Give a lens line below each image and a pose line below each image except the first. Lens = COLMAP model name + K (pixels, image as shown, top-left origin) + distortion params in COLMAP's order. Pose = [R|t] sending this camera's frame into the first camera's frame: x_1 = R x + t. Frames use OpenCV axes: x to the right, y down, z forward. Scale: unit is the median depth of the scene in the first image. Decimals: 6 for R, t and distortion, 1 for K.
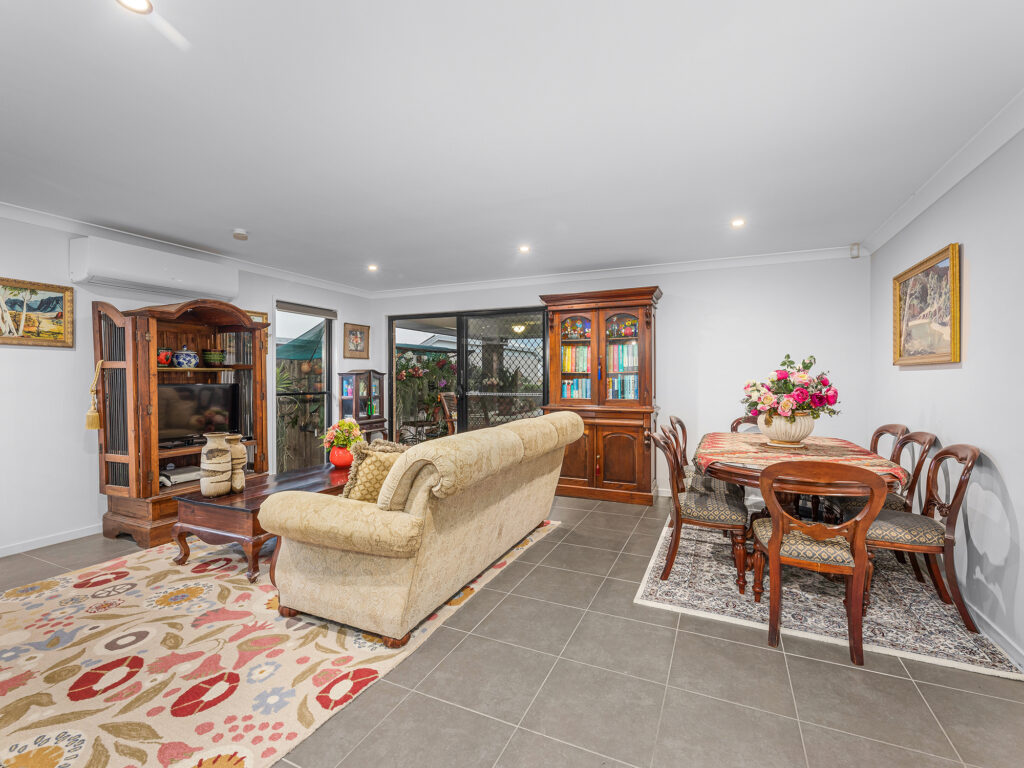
lens RADIAL K [[472.9, 0, 505.0], [0, 472.9, 382.7], [0, 0, 1]] dist [-0.003723, 0.000473]
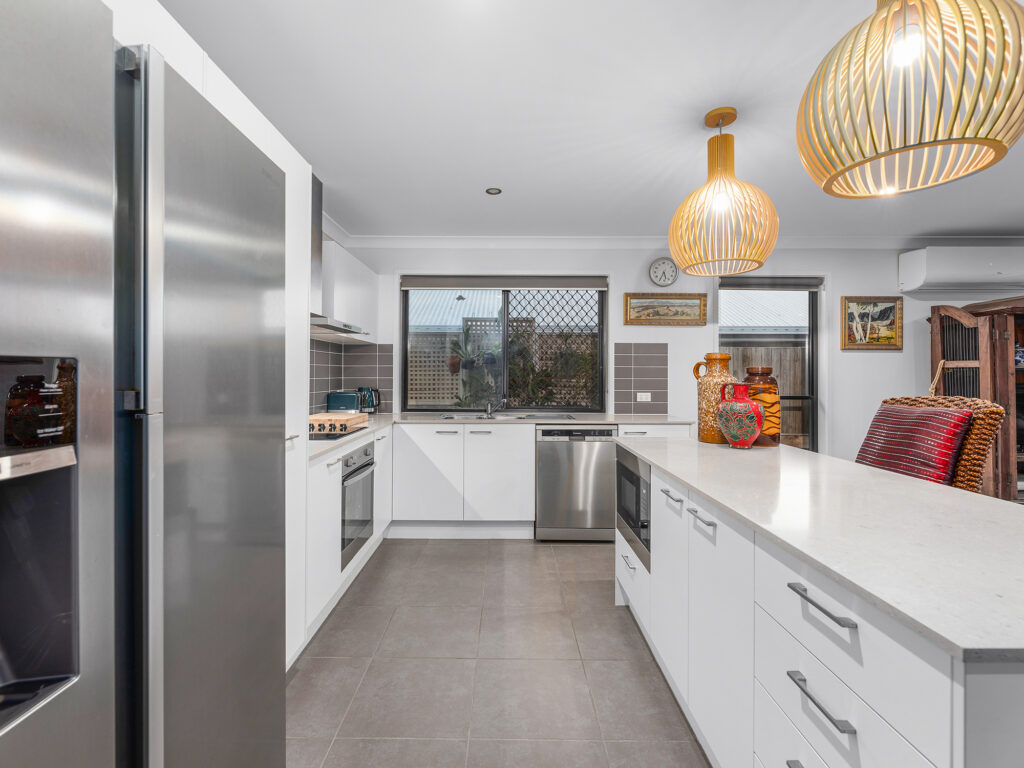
lens RADIAL K [[472.9, 0, 502.8], [0, 472.9, 369.7], [0, 0, 1]] dist [-0.003723, 0.000473]
pose [[0.414654, -0.008362, -0.909941, -0.308956], [-0.013345, 0.999794, -0.015269, 0.003663], [0.909881, 0.018475, 0.414457, -0.361211]]
